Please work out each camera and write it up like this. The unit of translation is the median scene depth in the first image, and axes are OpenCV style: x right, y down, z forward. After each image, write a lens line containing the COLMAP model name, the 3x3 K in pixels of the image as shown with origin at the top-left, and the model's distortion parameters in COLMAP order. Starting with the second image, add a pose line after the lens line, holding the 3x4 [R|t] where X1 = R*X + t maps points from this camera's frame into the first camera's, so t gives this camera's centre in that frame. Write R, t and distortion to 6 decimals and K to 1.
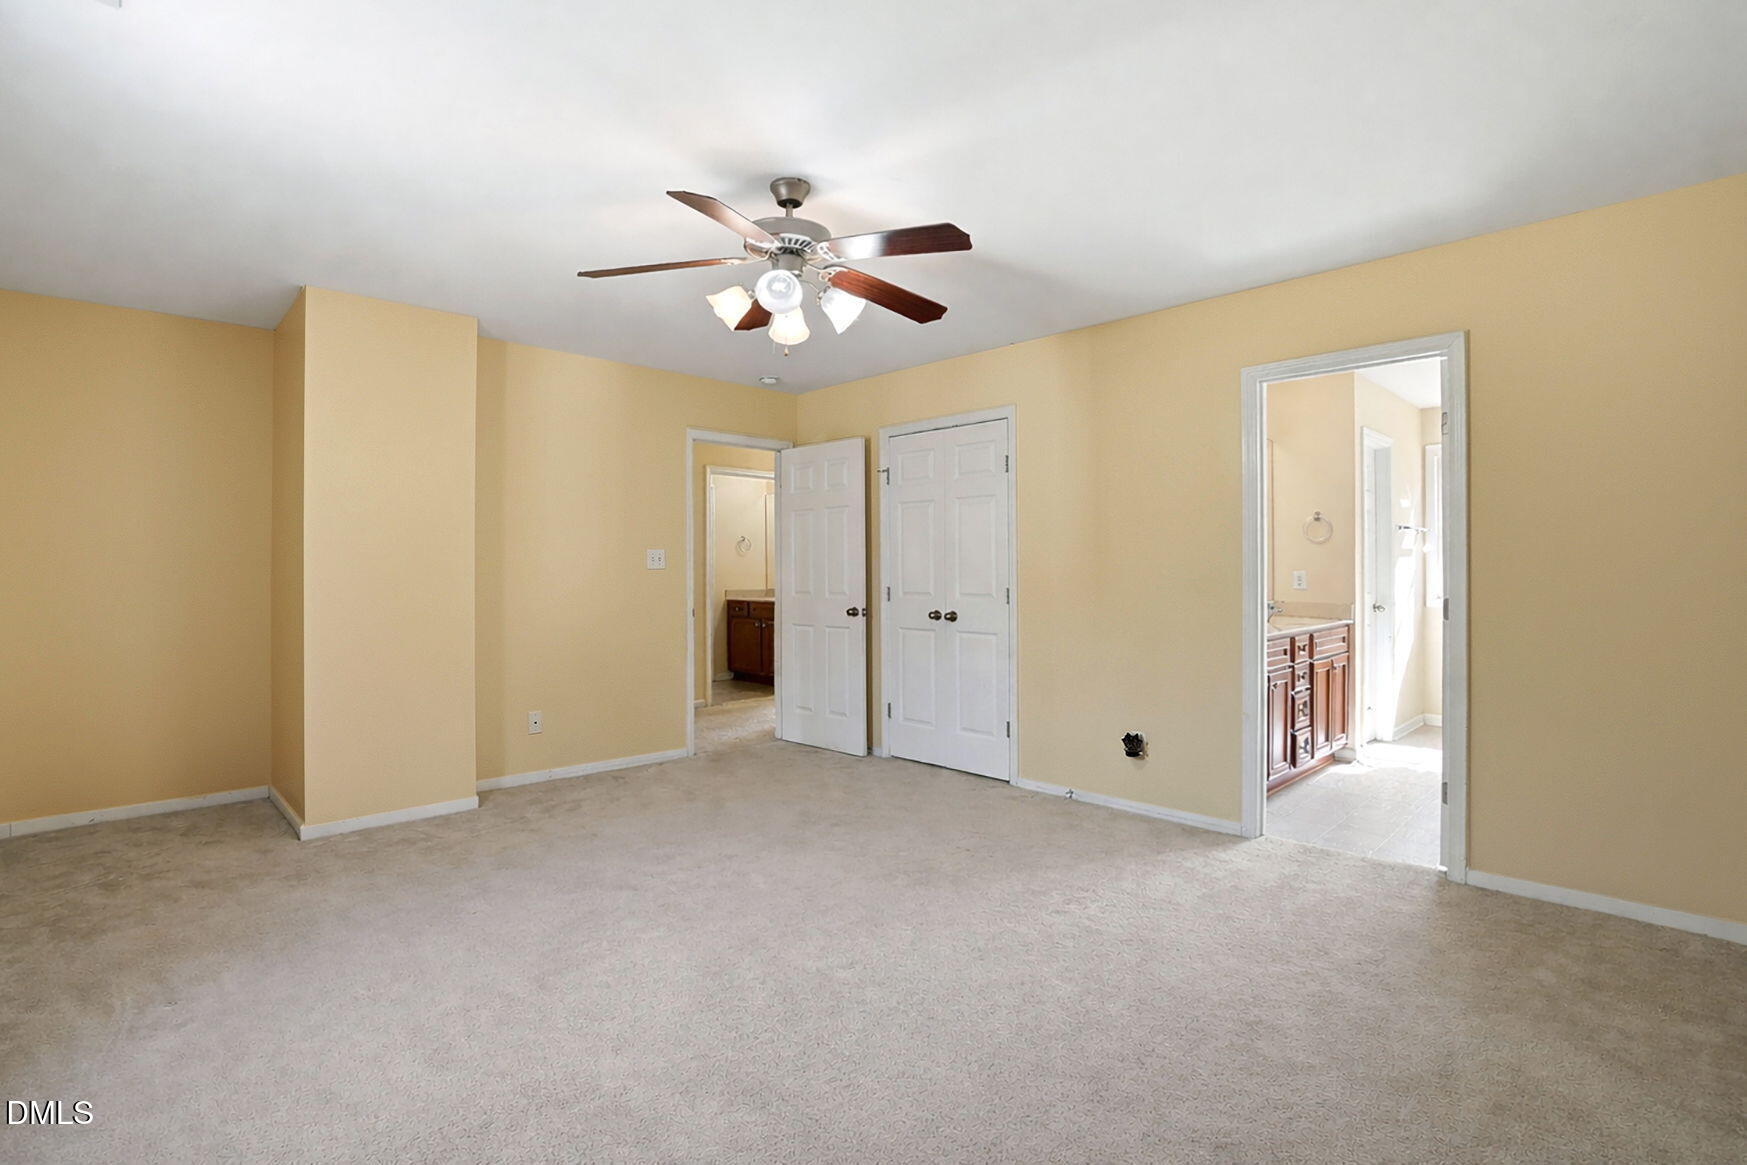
lens RADIAL K [[826.3, 0, 883.1], [0, 826.3, 570.9], [0, 0, 1]] dist [-0.054050, 0.010227]
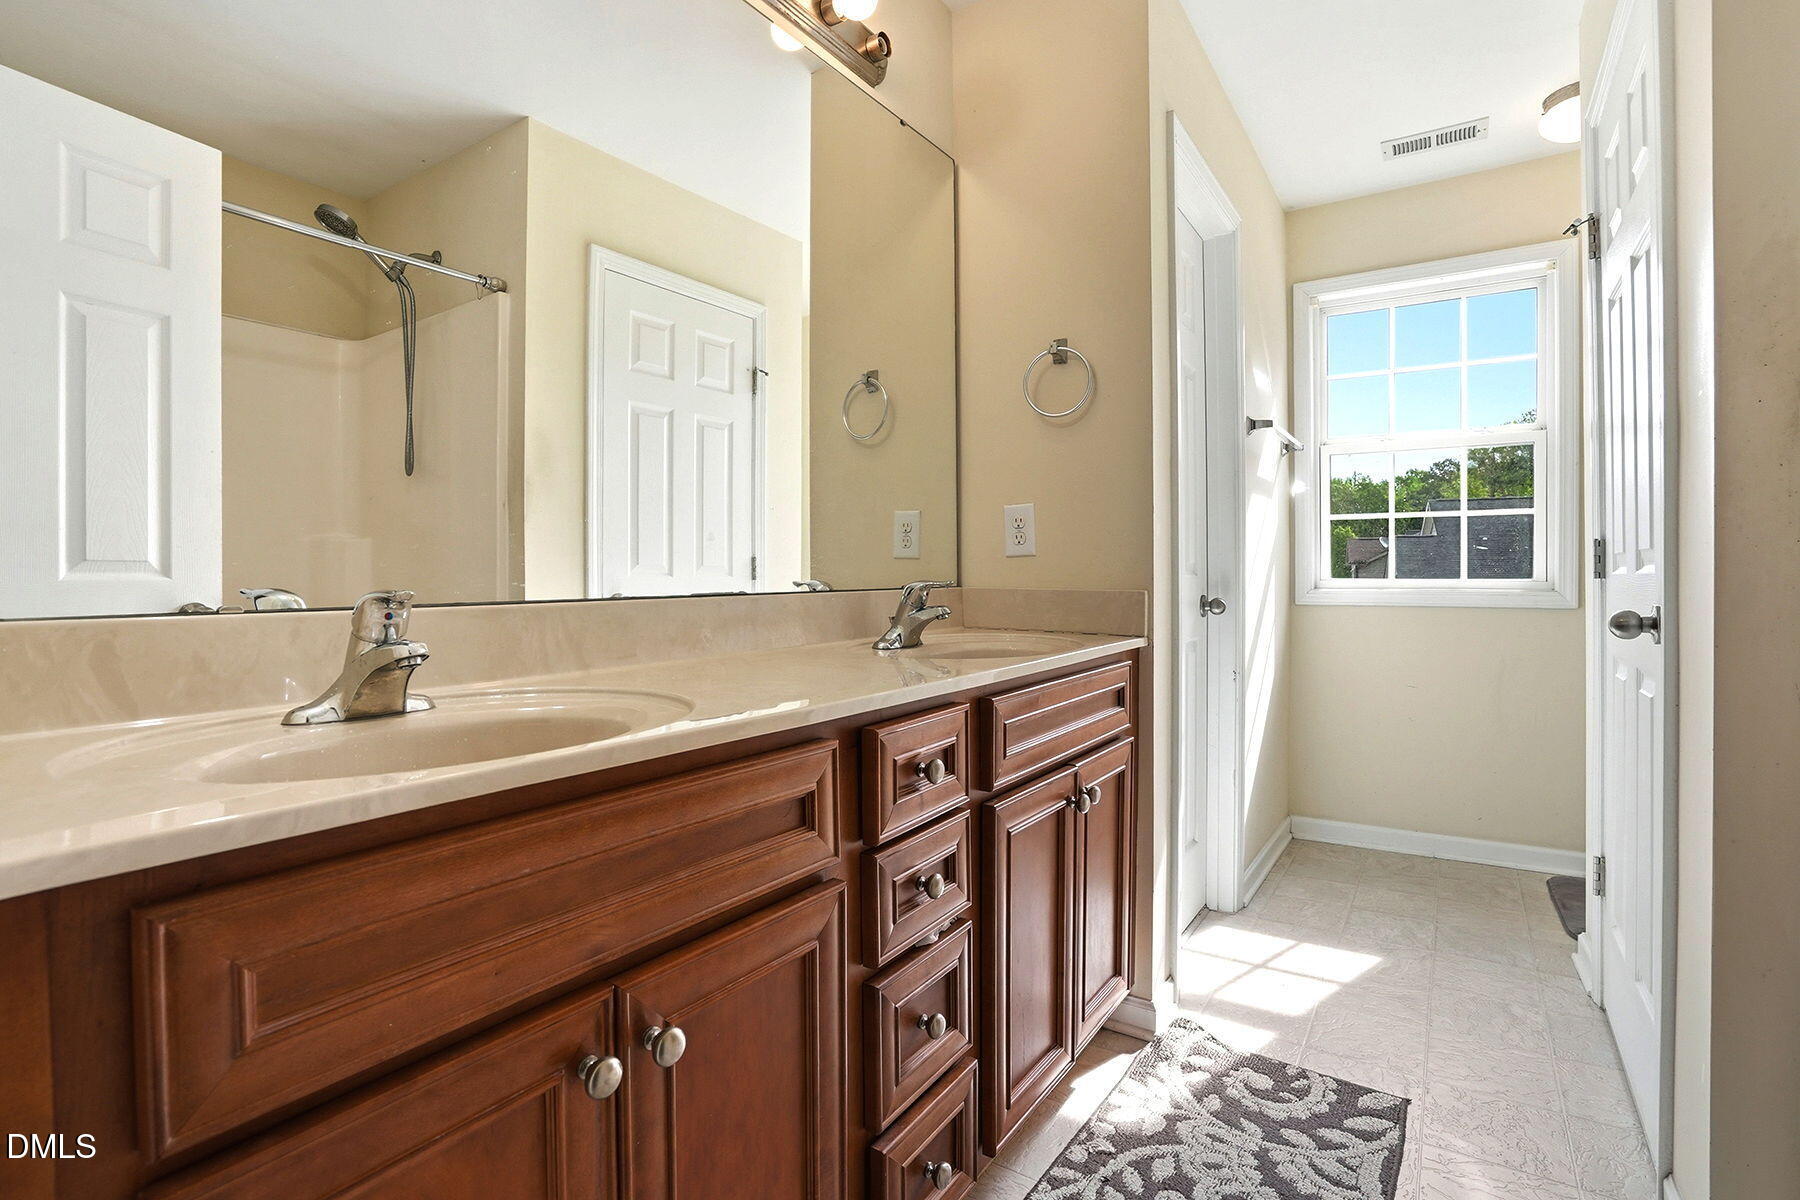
lens RADIAL K [[851.4, 0, 909.9], [0, 851.4, 588.0], [0, 0, 1]] dist [-0.054050, 0.010227]
pose [[0.974956, -0.000576, 0.222396, 0.403381], [-0.002307, 0.999917, 0.012703, 0.035746], [-0.222385, -0.012898, 0.974874, 0.678110]]
